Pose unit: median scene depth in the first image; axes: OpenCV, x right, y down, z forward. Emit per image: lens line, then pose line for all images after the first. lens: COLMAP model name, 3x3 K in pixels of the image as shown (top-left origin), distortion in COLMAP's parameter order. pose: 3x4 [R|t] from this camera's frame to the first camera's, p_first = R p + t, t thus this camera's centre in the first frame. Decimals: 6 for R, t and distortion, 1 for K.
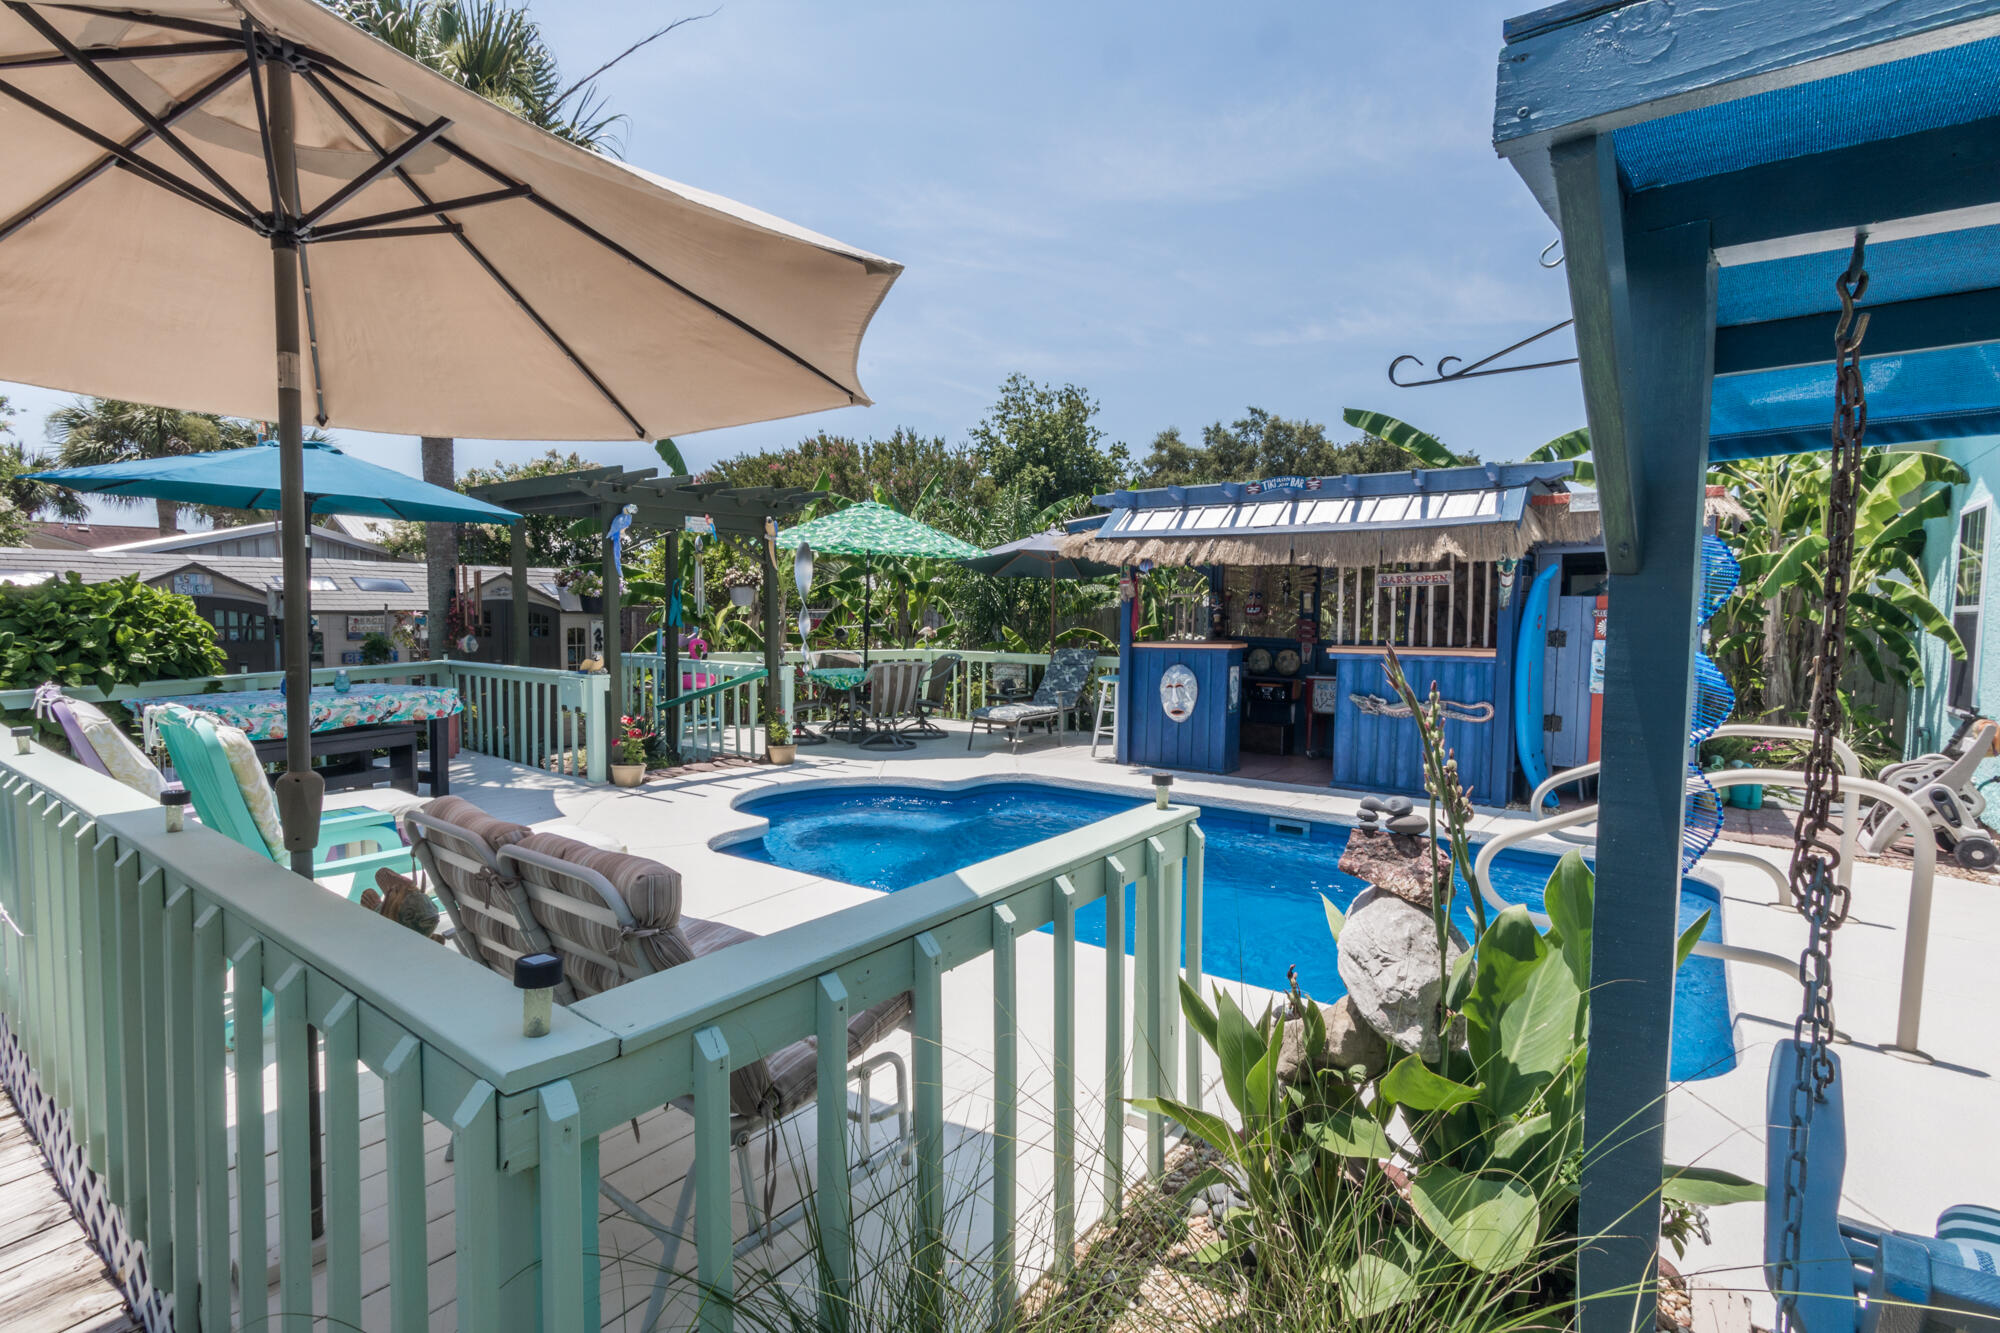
lens RADIAL K [[954.5, 0, 983.7], [0, 954.5, 668.7], [0, 0, 1]] dist [0.008469, -0.001575]
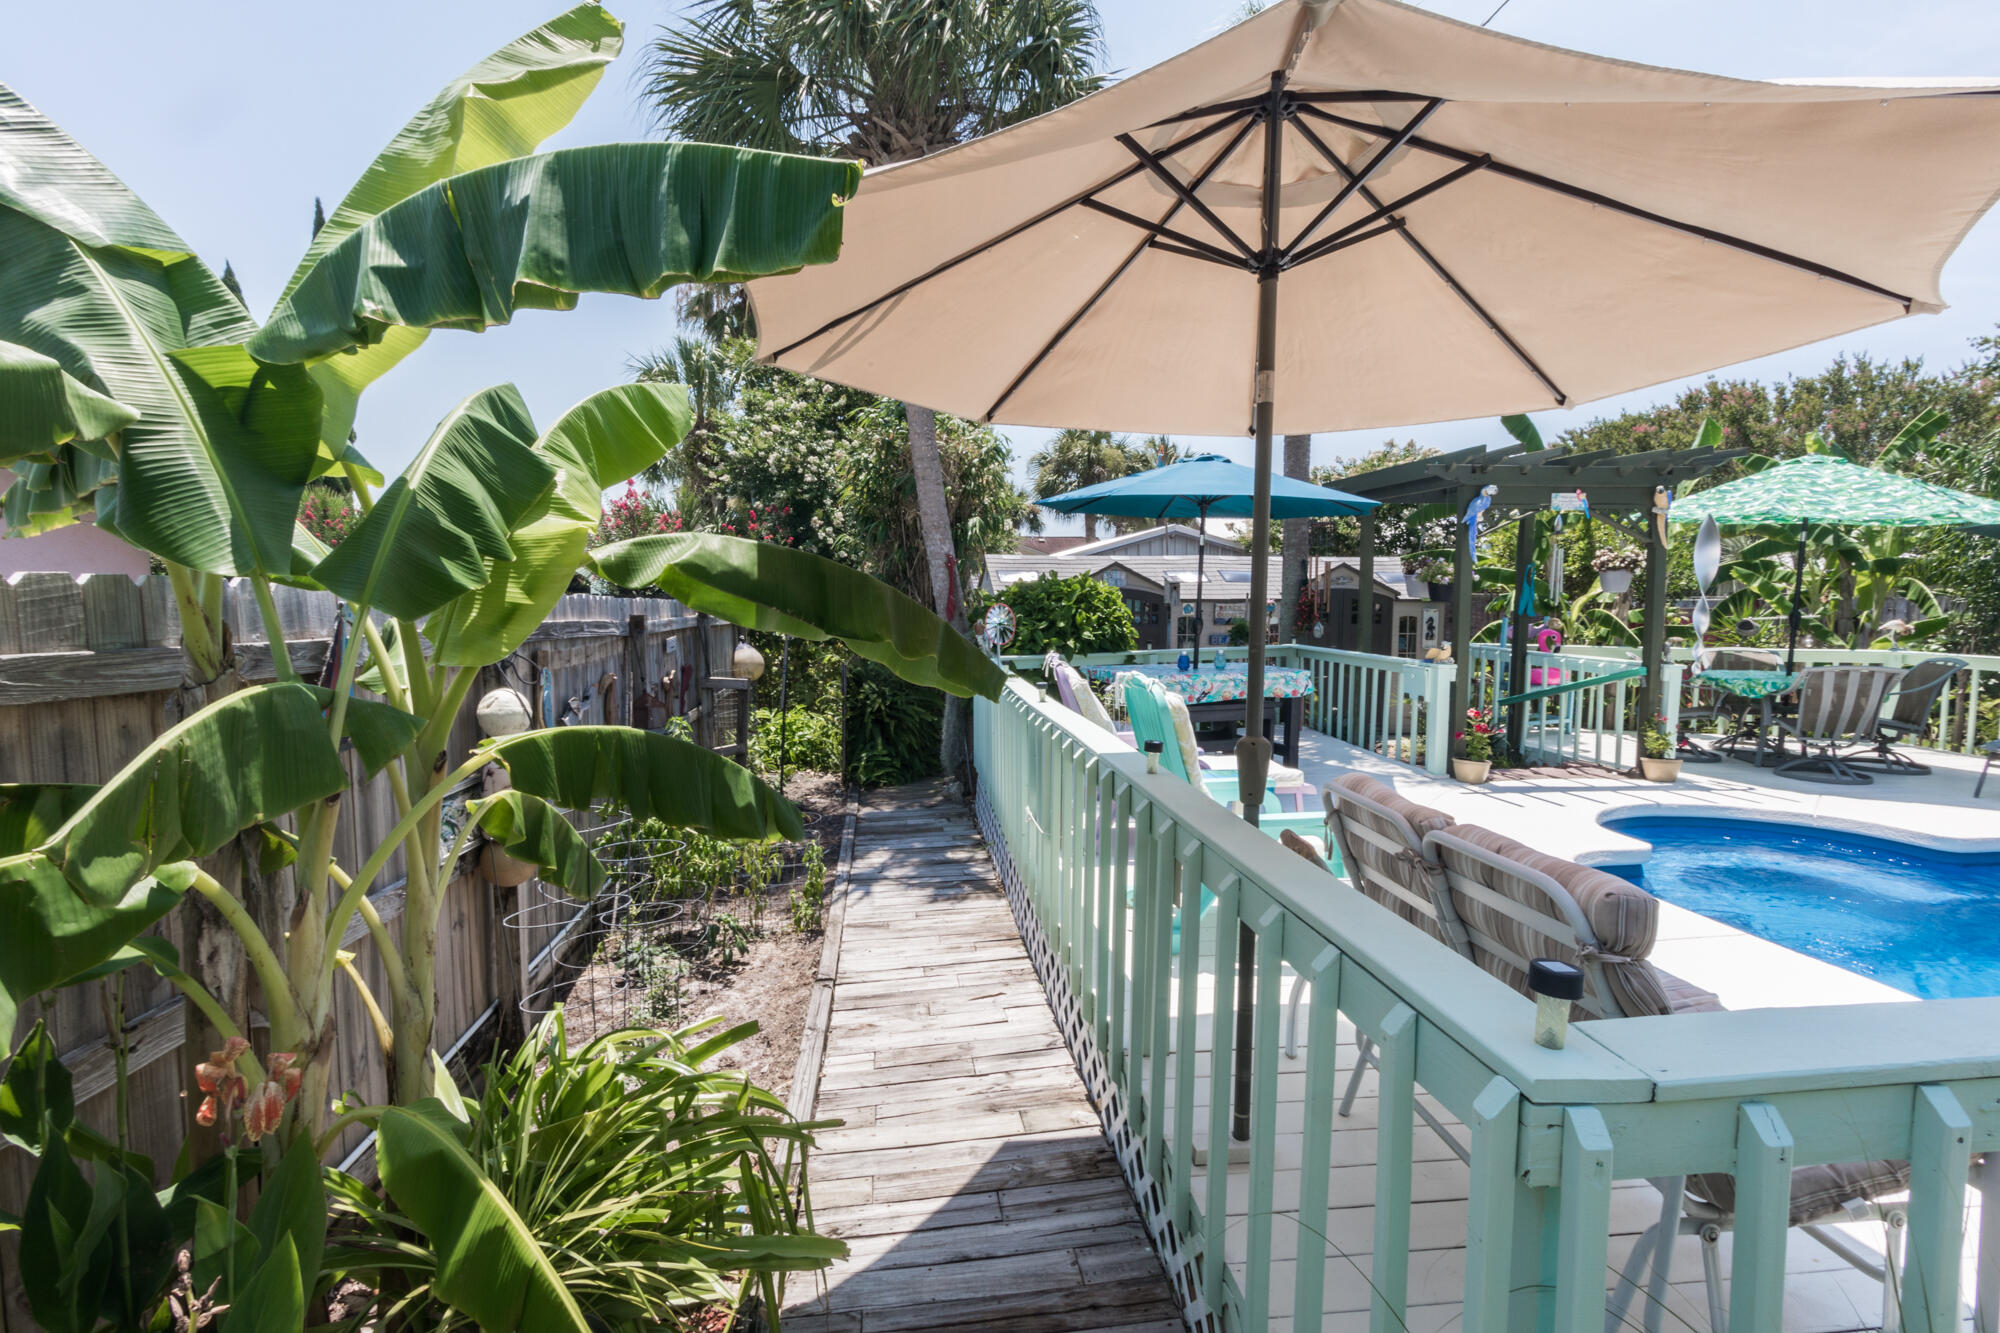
lens RADIAL K [[954.5, 0, 997.8], [0, 954.5, 670.2], [0, 0, 1]] dist [0.008469, -0.001575]
pose [[0.703328, 0.051609, -0.708989, -0.034686], [-0.042238, 0.998633, 0.030791, 0.001691], [0.709609, 0.008290, 0.704547, -0.007739]]
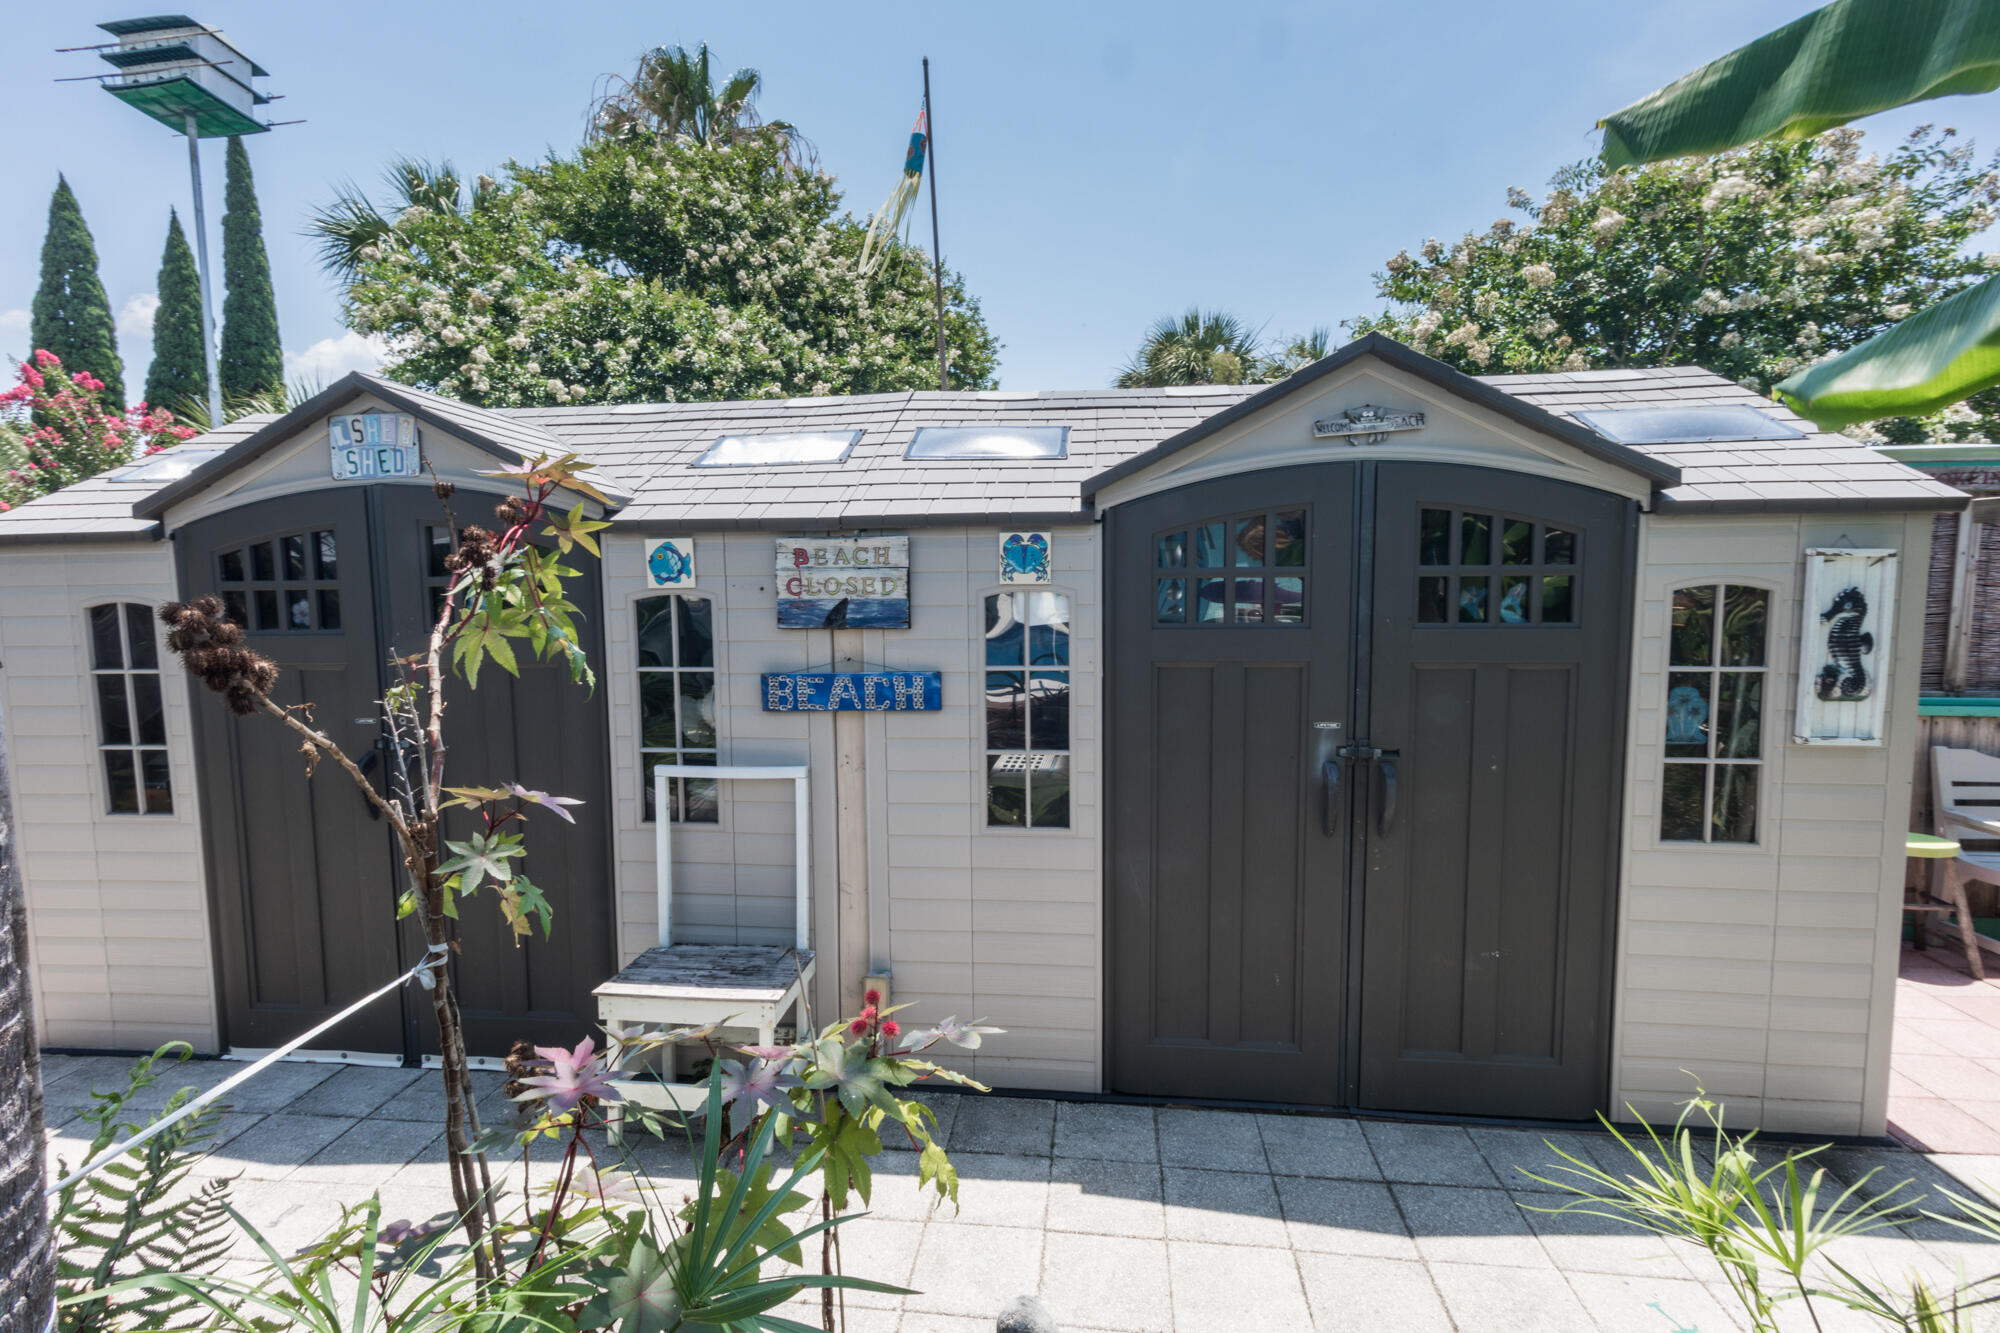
lens RADIAL K [[954.5, 0, 1005.8], [0, 954.5, 671.5], [0, 0, 1]] dist [0.008469, -0.001575]
pose [[0.511055, 0.065179, -0.857073, -0.607330], [-0.040390, 0.997840, 0.051800, -0.053086], [0.858599, 0.008145, 0.512584, 1.414023]]
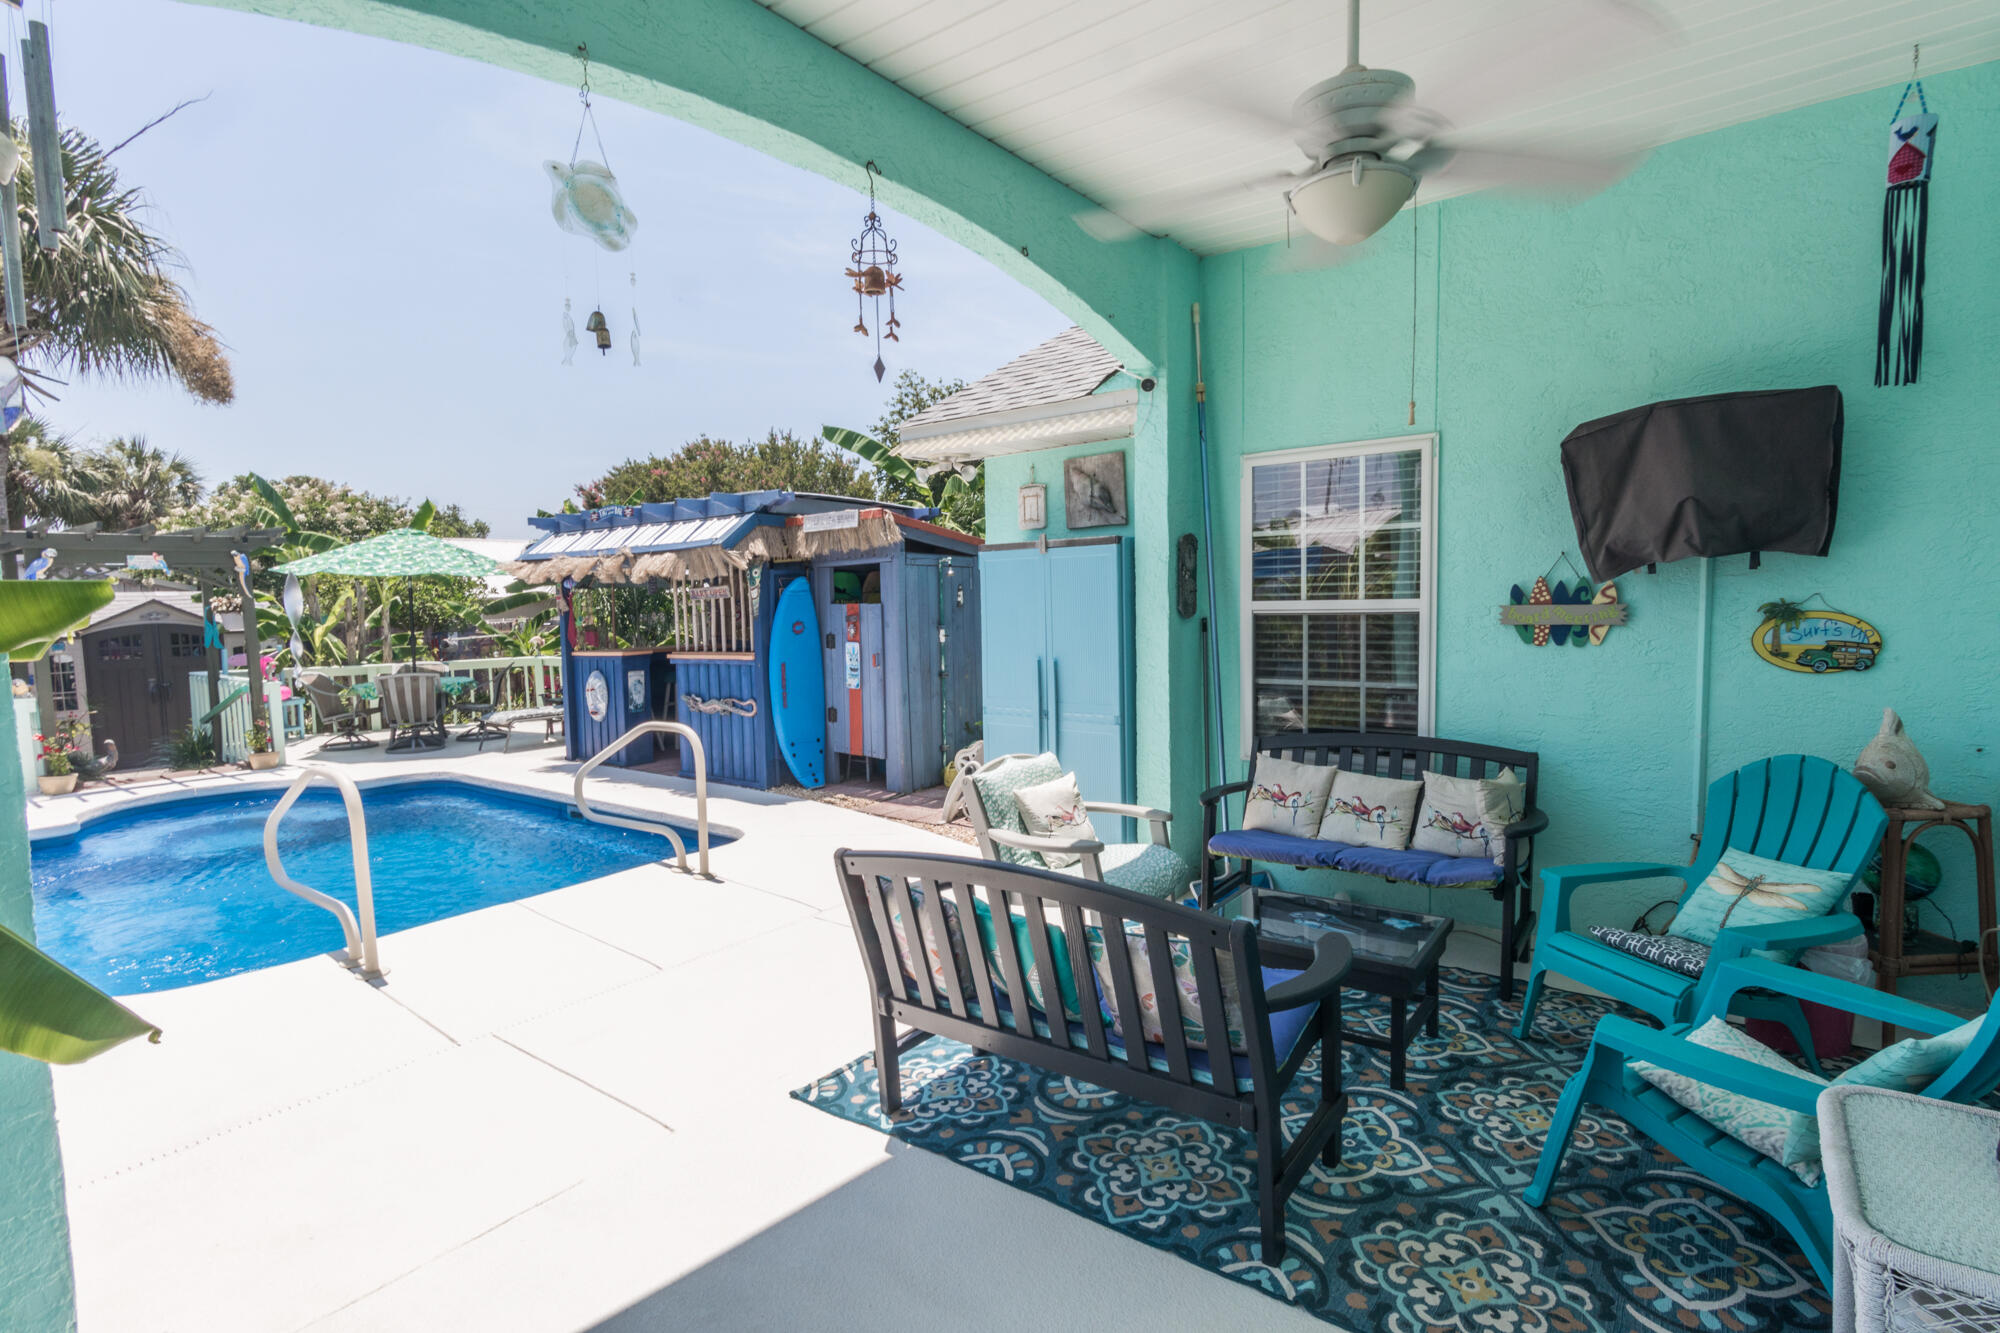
lens RADIAL K [[954.5, 0, 984.6], [0, 954.5, 670.5], [0, 0, 1]] dist [0.008469, -0.001575]
pose [[0.999284, -0.032527, -0.019319, 0.805736], [0.032822, 0.999346, 0.015152, -0.007411], [0.018813, -0.015775, 0.999699, -0.134807]]
